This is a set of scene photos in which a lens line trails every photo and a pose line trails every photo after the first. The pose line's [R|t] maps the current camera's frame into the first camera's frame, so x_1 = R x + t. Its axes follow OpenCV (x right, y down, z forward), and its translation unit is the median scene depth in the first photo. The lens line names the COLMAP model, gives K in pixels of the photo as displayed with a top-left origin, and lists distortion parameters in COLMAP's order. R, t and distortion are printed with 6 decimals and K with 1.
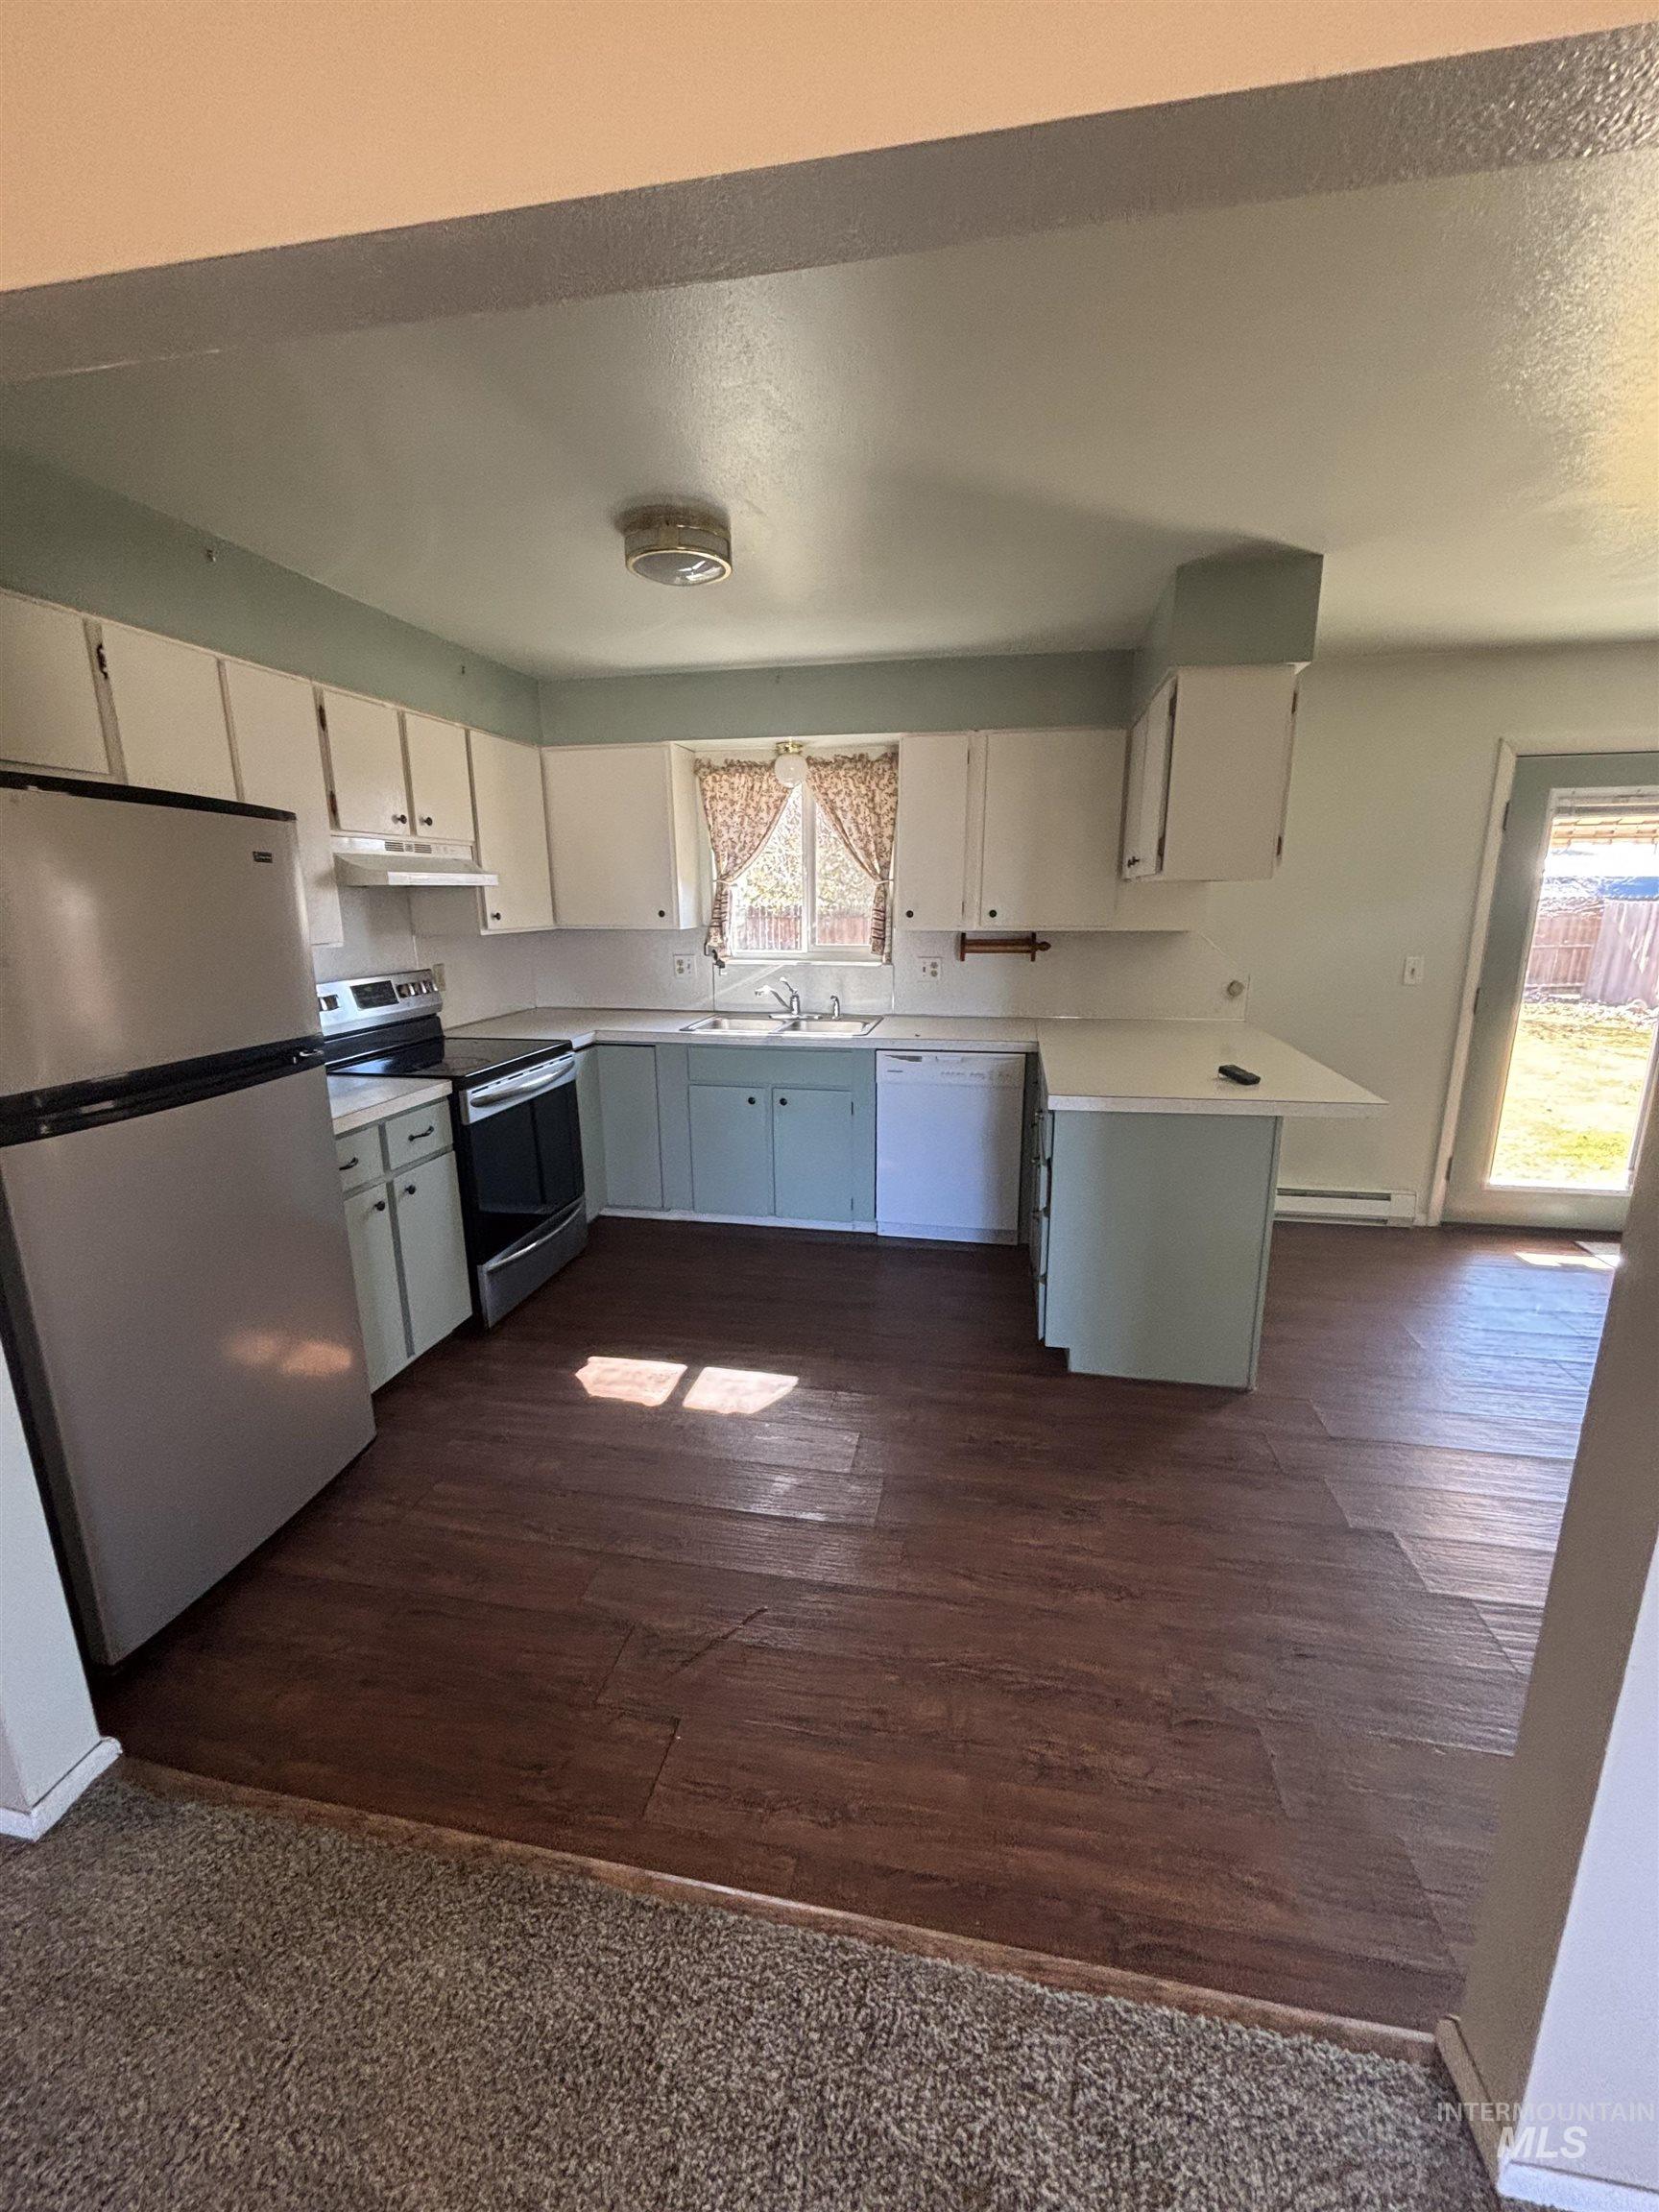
lens RADIAL K [[886.6, 0, 832.0], [0, 886.6, 1094.5], [0, 0, 1]] dist [-0.023739, 0.000264]
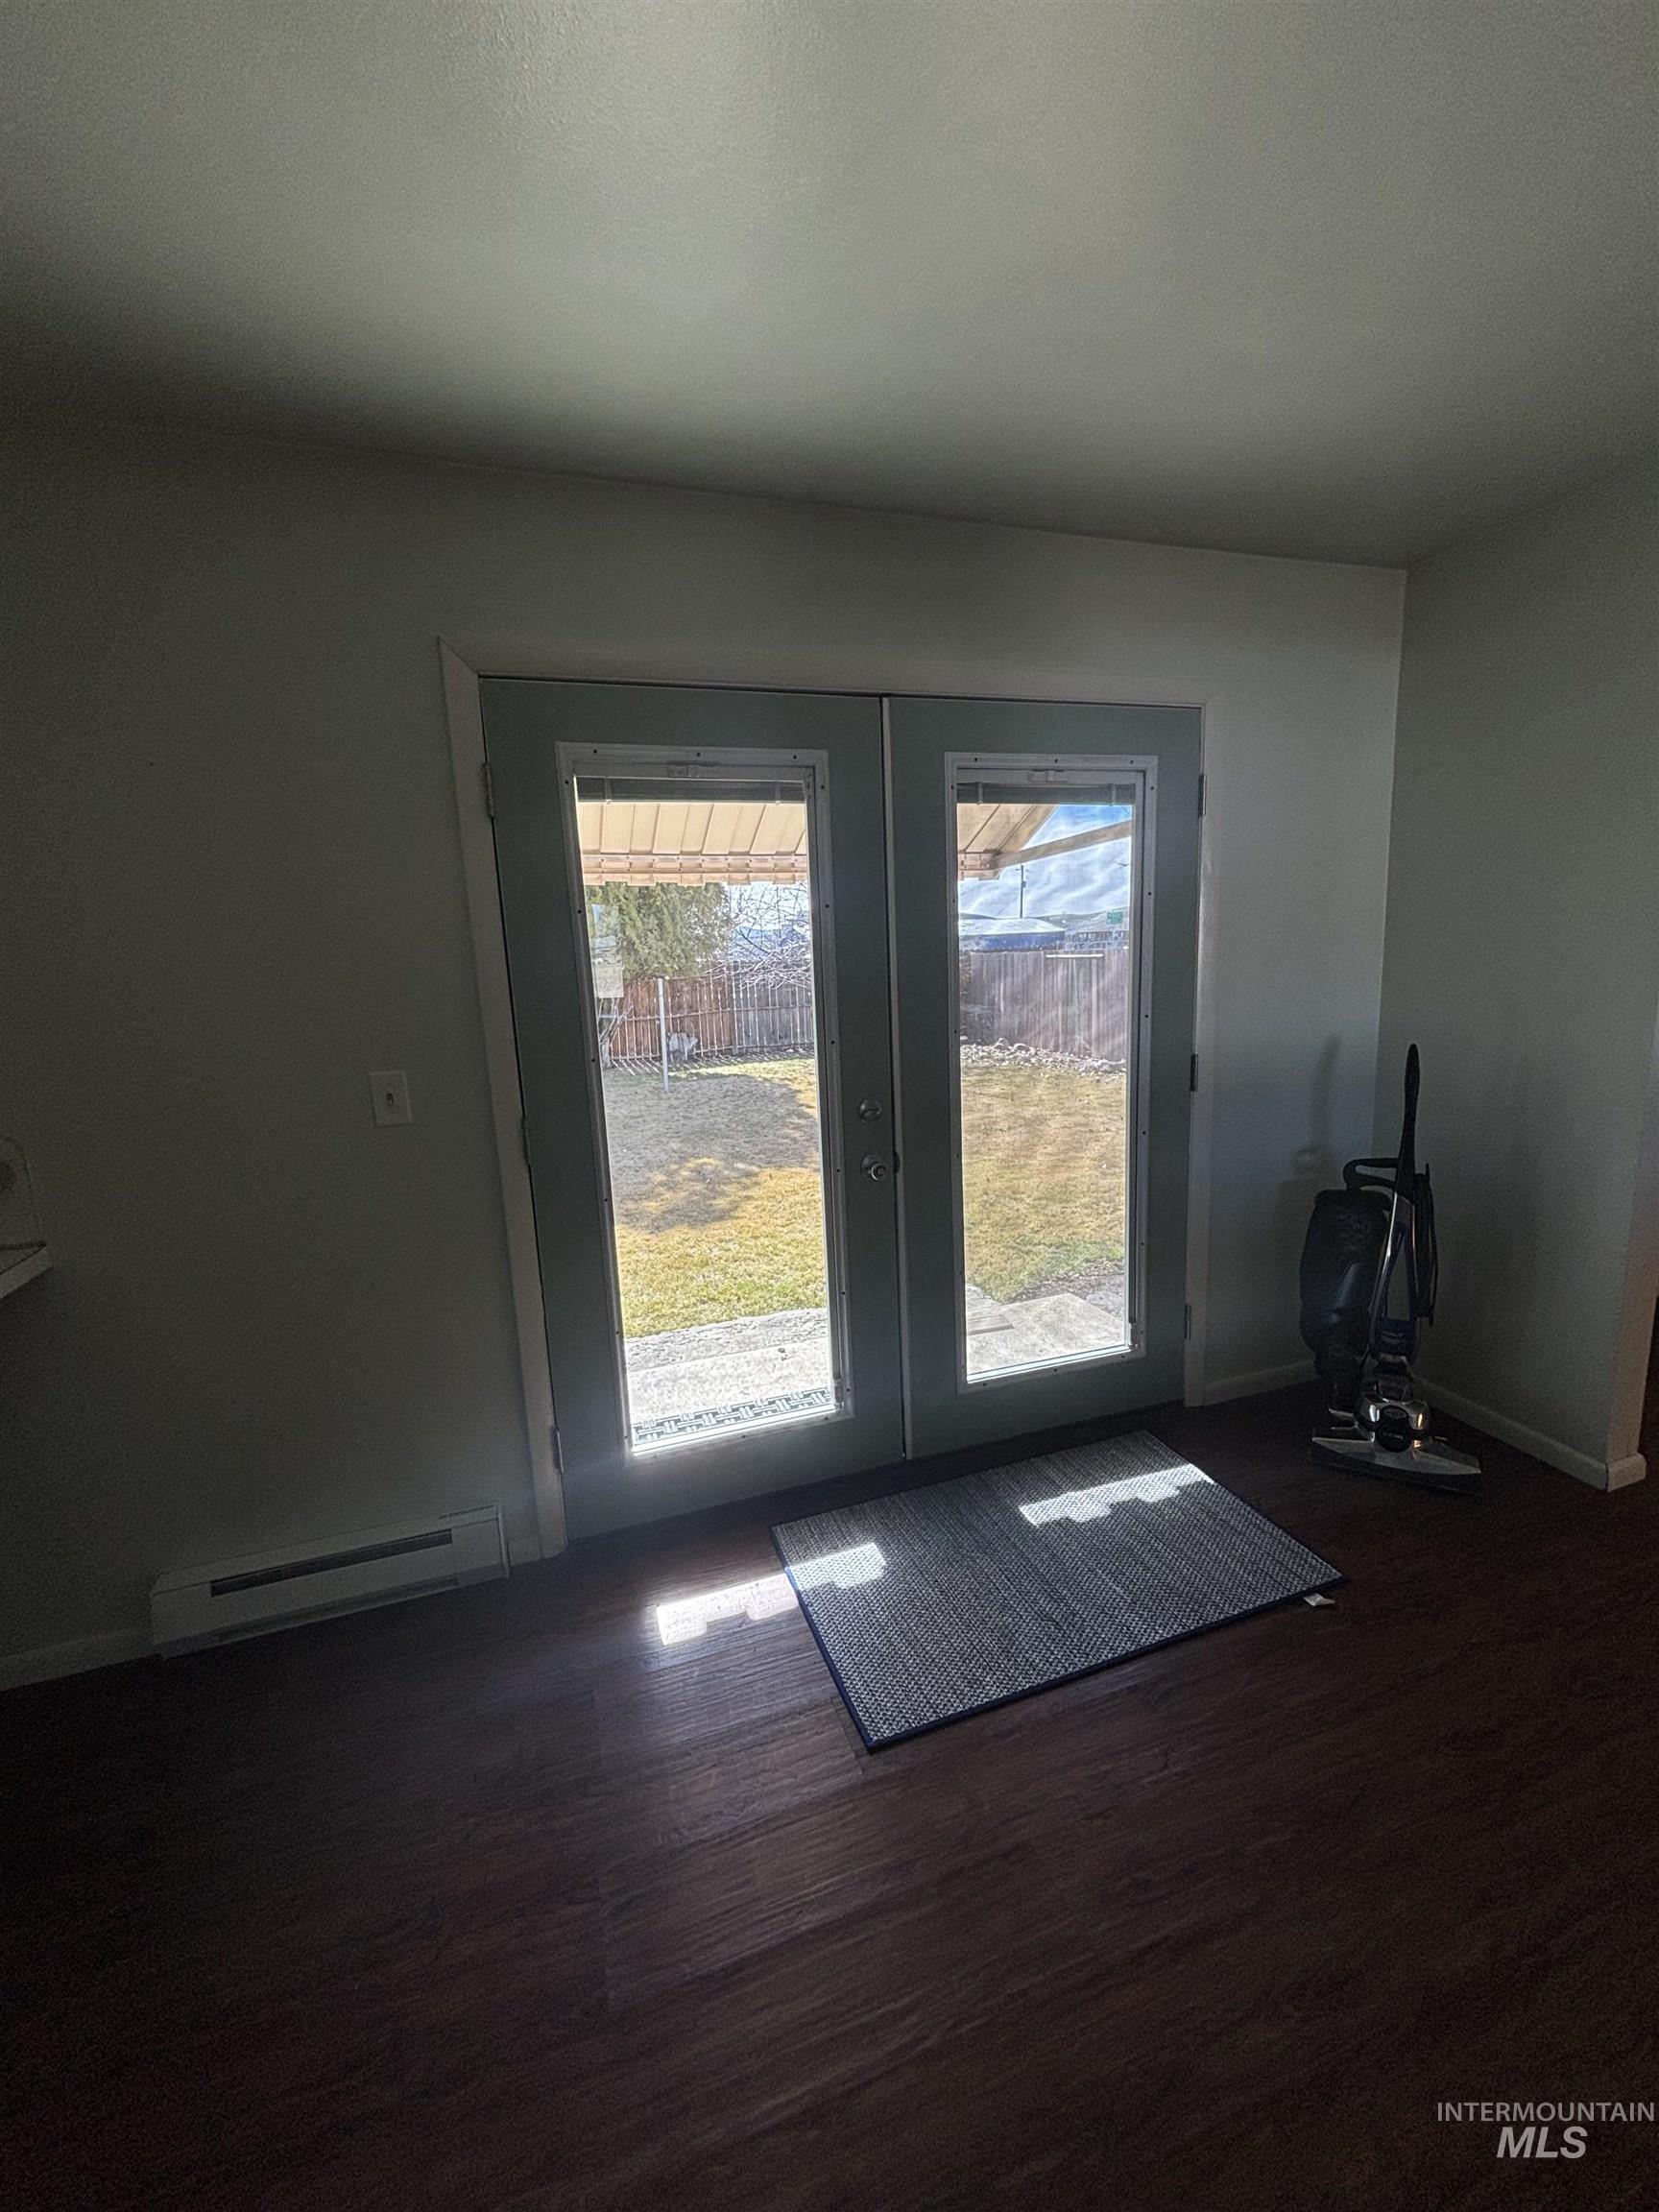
lens RADIAL K [[897.1, 0, 828.2], [0, 897.1, 1110.8], [0, 0, 1]] dist [0.001373, 0.000125]
pose [[0.866713, -0.117822, 0.484691, 0.631101], [0.147411, 0.988802, -0.023232, -0.082071], [-0.476527, 0.091584, 0.874377, 0.449630]]
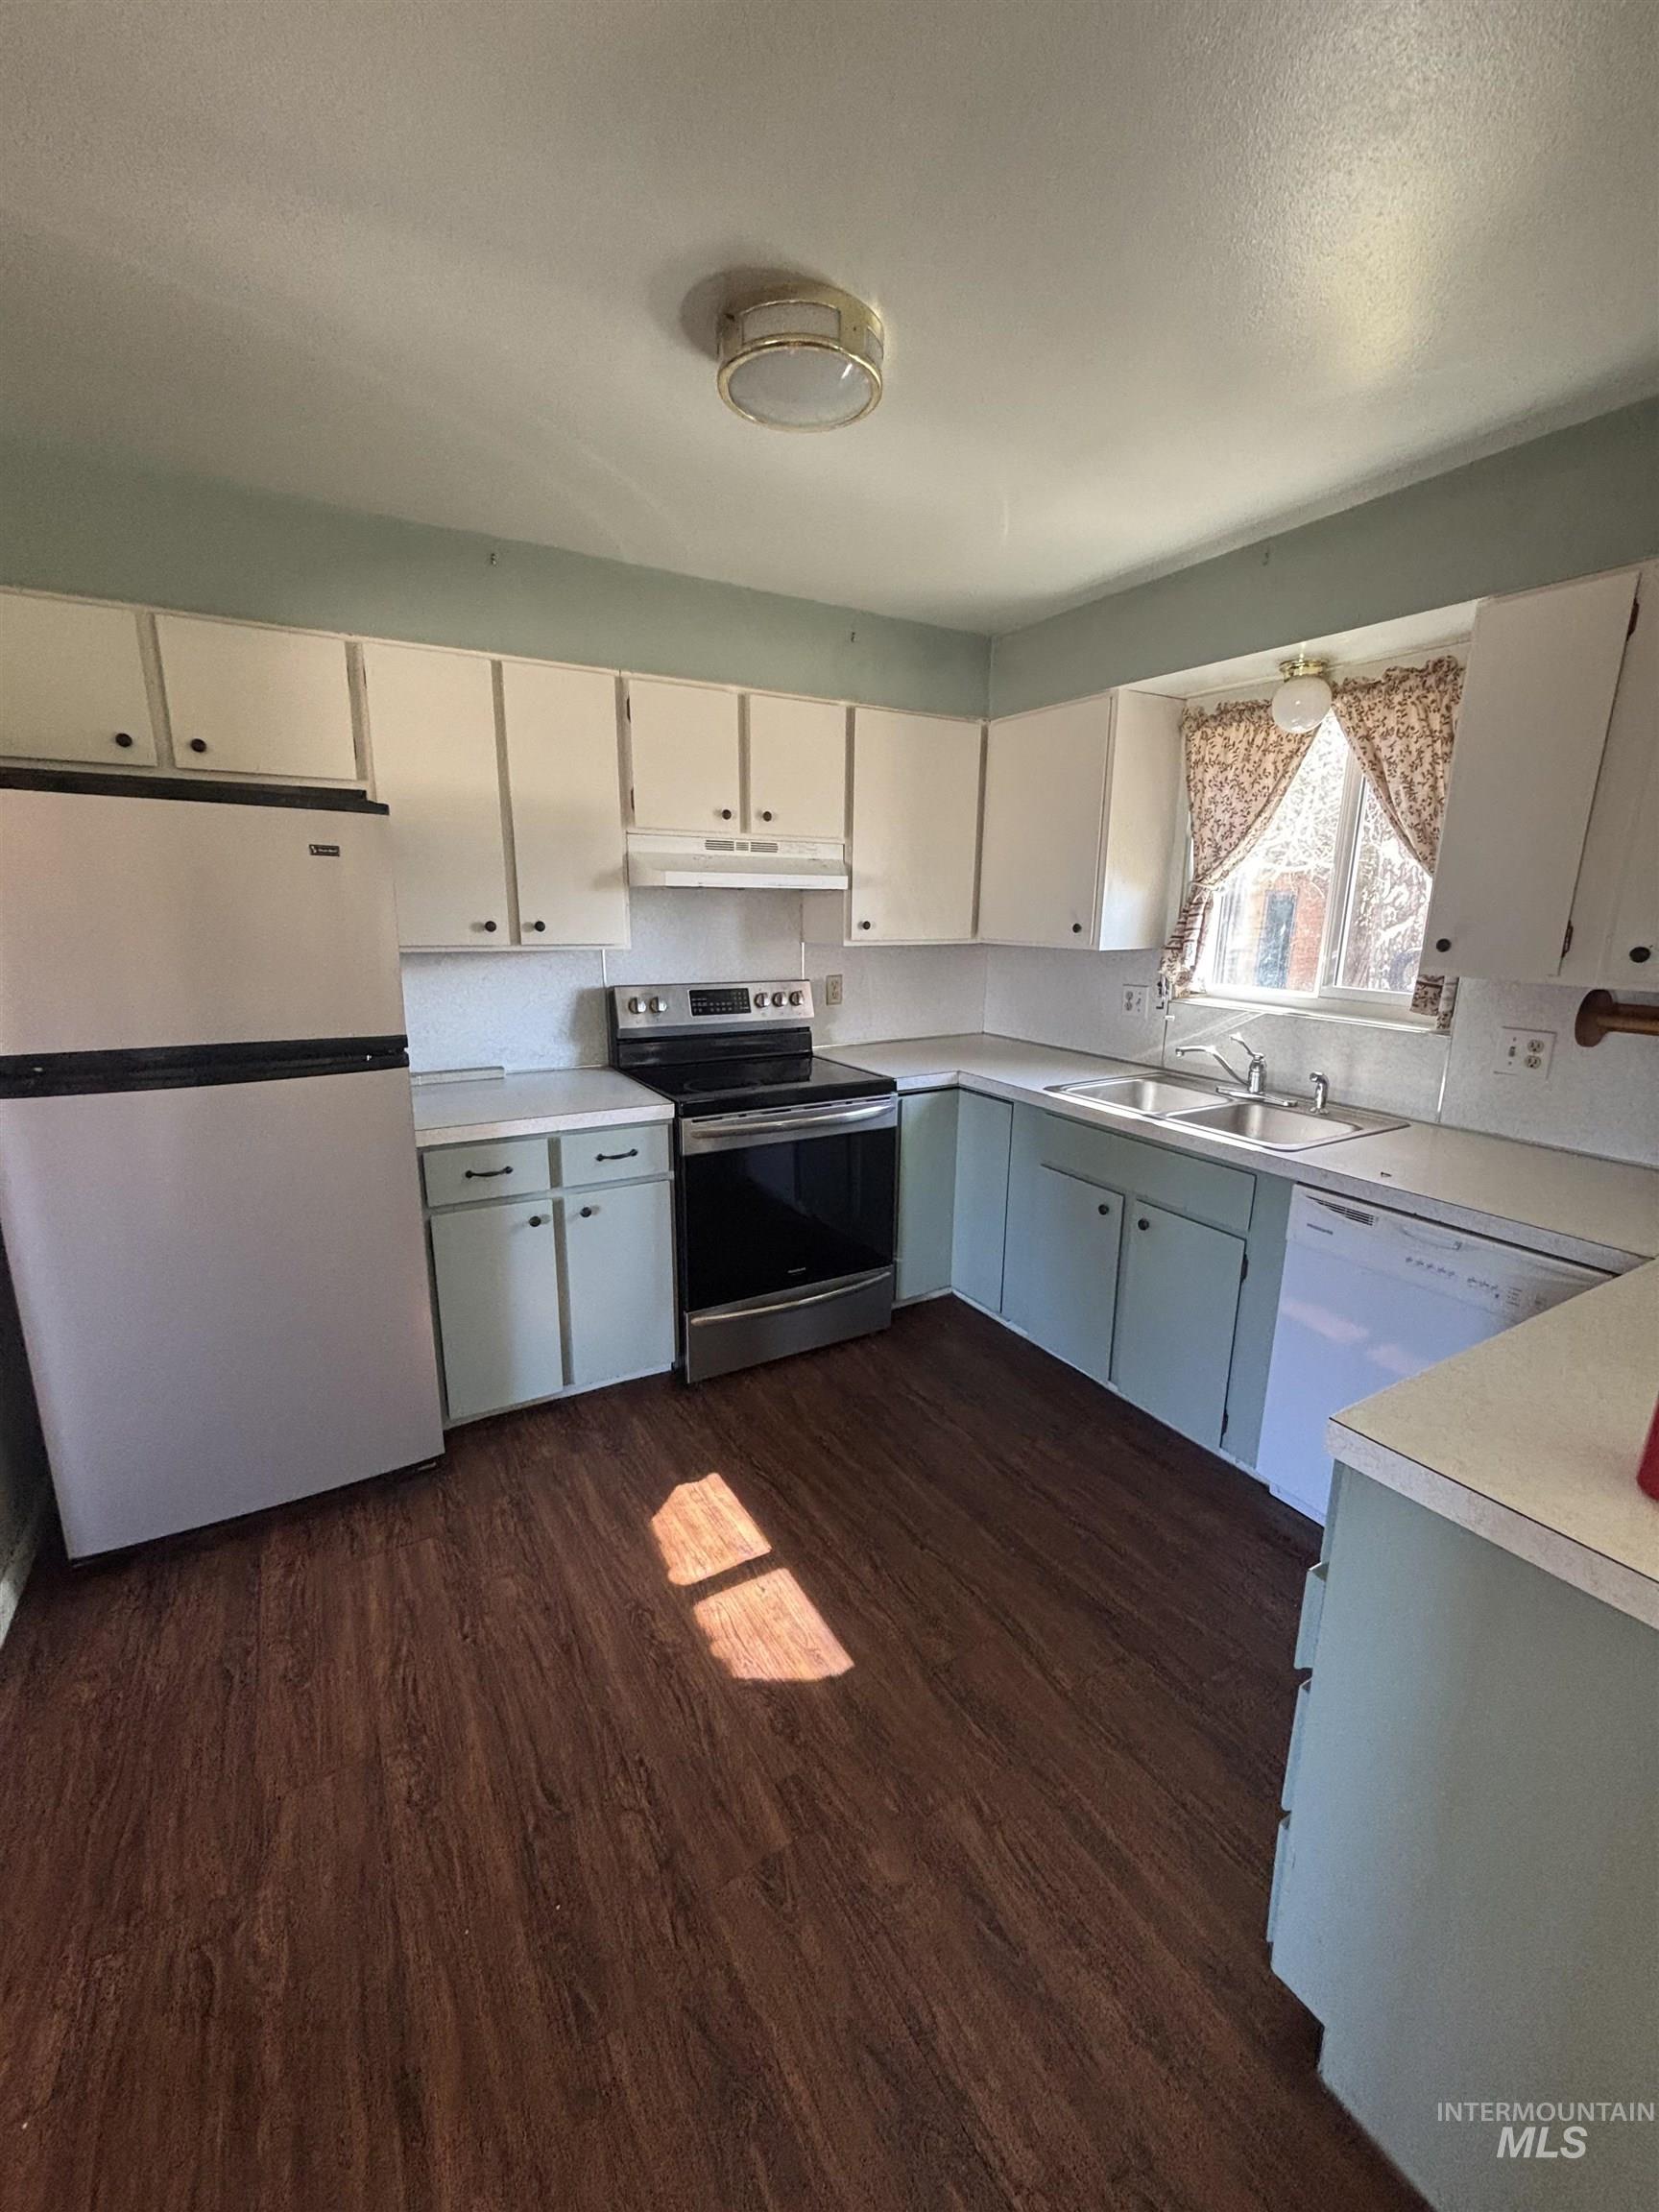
lens RADIAL K [[873.0, 0, 829.5], [0, 873.0, 1106.0], [0, 0, 1]] dist [0.001166, -0.007784]
pose [[0.659806, 0.180820, -0.729356, 0.257566], [-0.179562, 0.980437, 0.080628, -0.091850], [0.729667, 0.077766, 0.679366, 0.412841]]
